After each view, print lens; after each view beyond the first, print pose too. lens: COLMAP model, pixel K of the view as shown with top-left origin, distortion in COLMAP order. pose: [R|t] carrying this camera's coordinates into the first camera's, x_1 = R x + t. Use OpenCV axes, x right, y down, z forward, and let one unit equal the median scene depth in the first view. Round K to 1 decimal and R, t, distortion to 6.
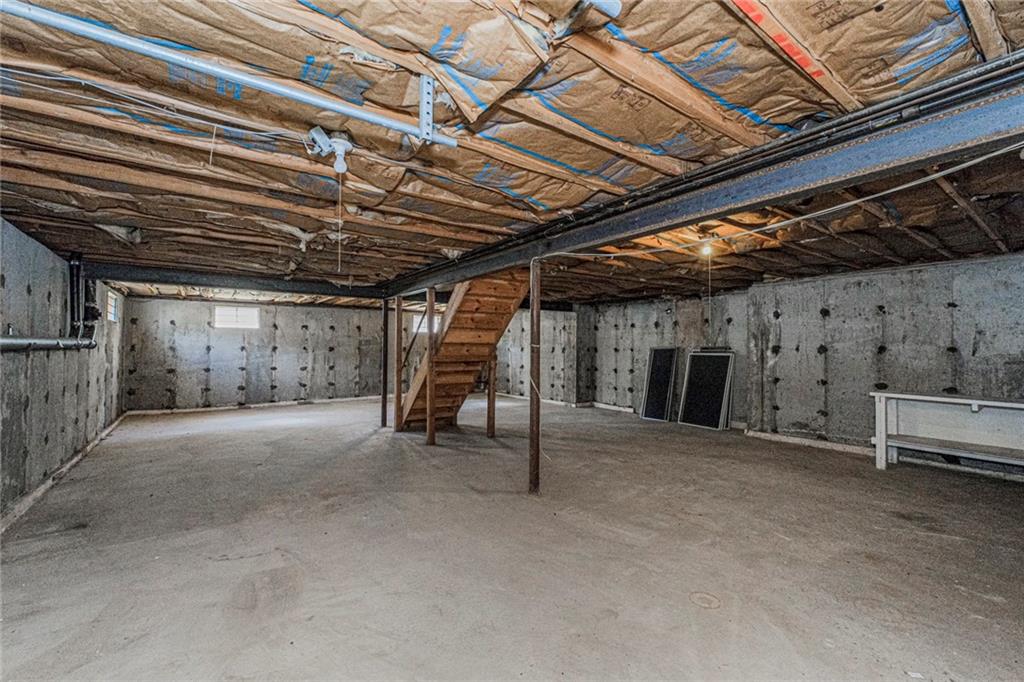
lens RADIAL K [[427.7, 0, 512.2], [0, 427.7, 343.3], [0, 0, 1]] dist [-0.002167, -0.000033]
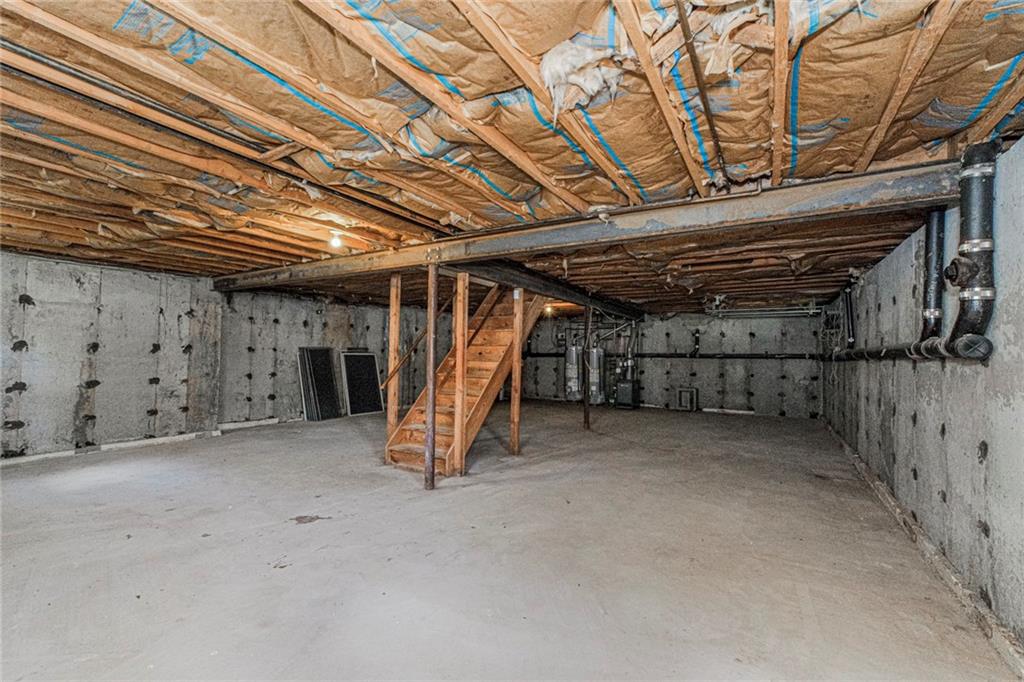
lens RADIAL K [[427.7, 0, 512.7], [0, 427.7, 347.4], [0, 0, 1]] dist [-0.002167, -0.000033]
pose [[-0.391692, 0.004005, 0.920087, -0.713025], [-0.026930, 0.999512, -0.015815, 0.012335], [-0.919702, -0.030973, -0.391394, 0.932771]]
